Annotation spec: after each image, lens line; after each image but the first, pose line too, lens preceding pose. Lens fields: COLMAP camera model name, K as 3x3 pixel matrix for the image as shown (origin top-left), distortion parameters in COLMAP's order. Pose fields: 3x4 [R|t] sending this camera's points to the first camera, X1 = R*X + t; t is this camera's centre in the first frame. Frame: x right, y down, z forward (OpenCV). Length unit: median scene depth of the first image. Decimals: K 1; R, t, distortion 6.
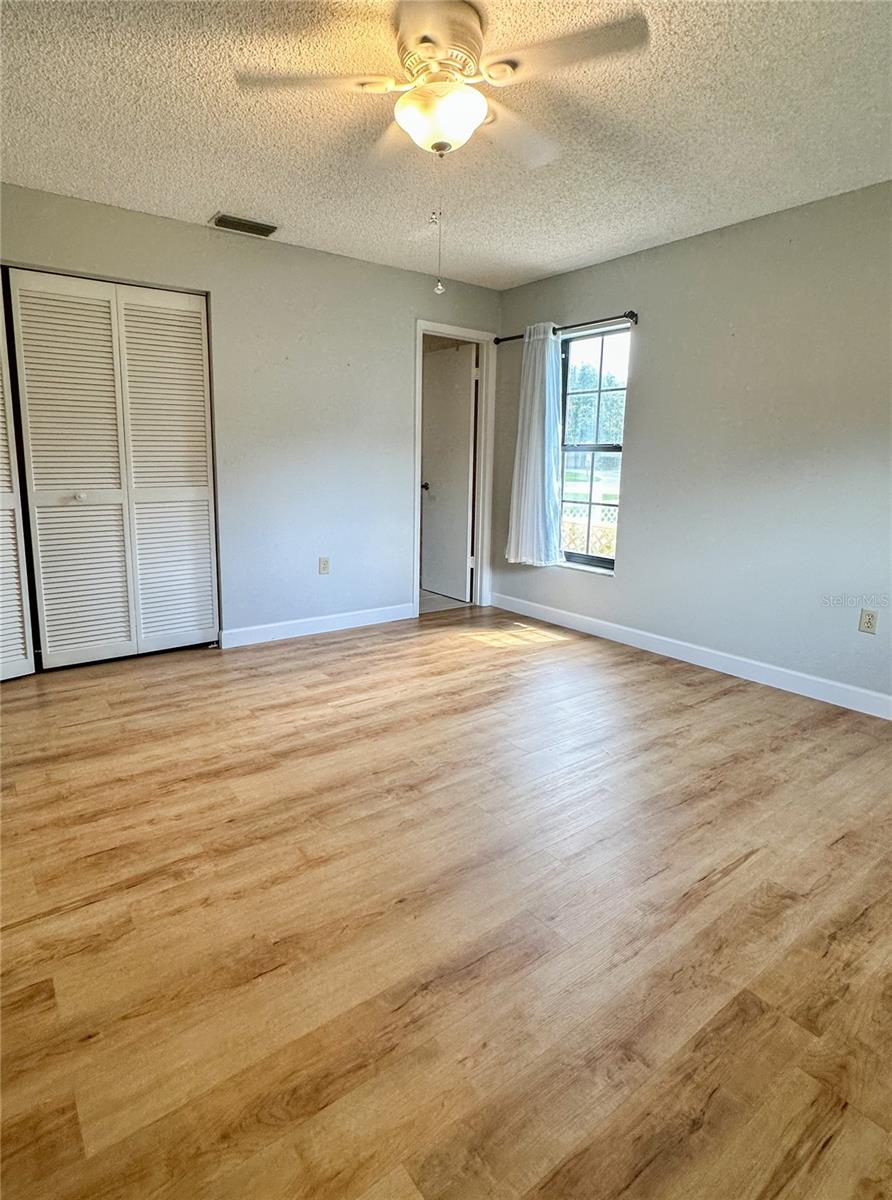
lens RADIAL K [[618.4, 0, 430.6], [0, 618.4, 556.5], [0, 0, 1]] dist [-0.006329, -0.000042]
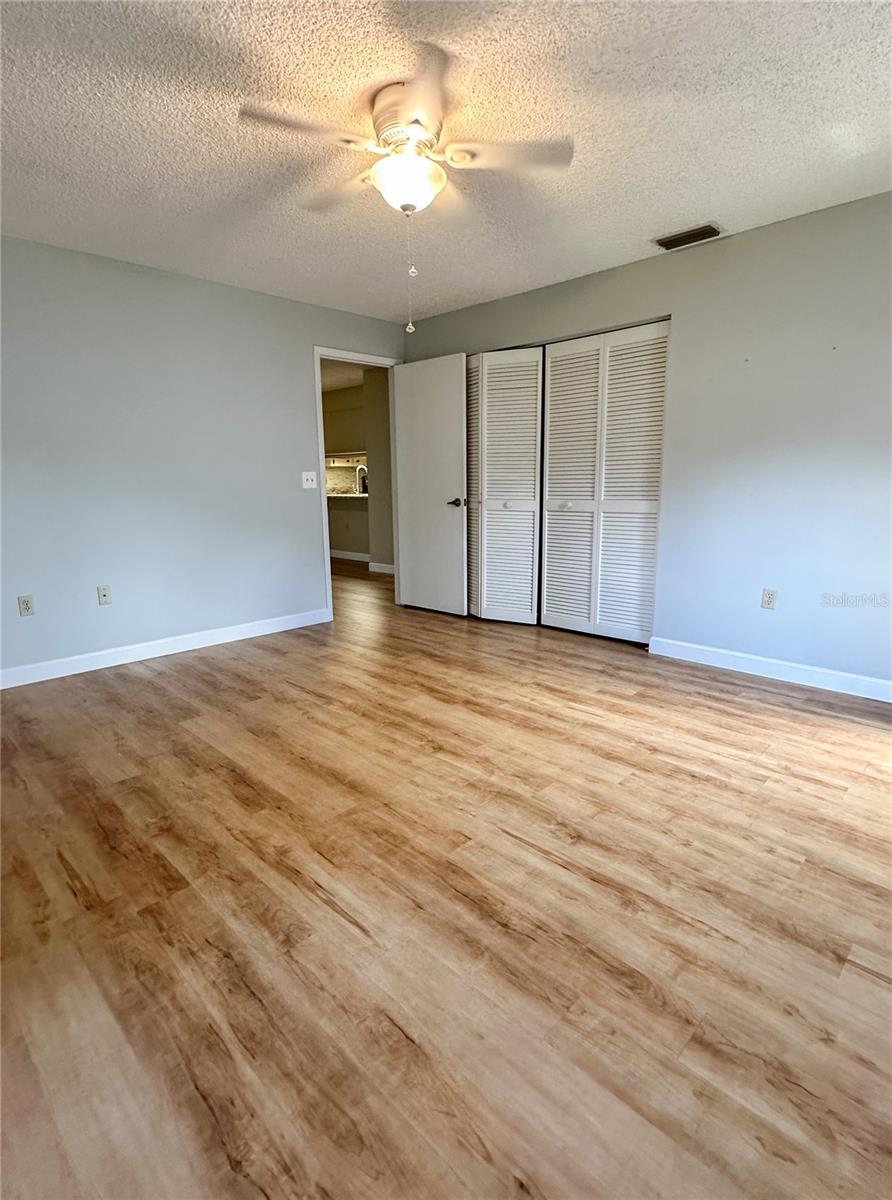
lens RADIAL K [[618.4, 0, 445.9], [0, 618.4, 608.3], [0, 0, 1]] dist [-0.006329, -0.000042]
pose [[0.154055, 0.190907, -0.969444, 0.902543], [-0.142790, 0.975159, 0.169341, -0.081705], [0.977690, 0.112339, 0.177488, 0.639312]]
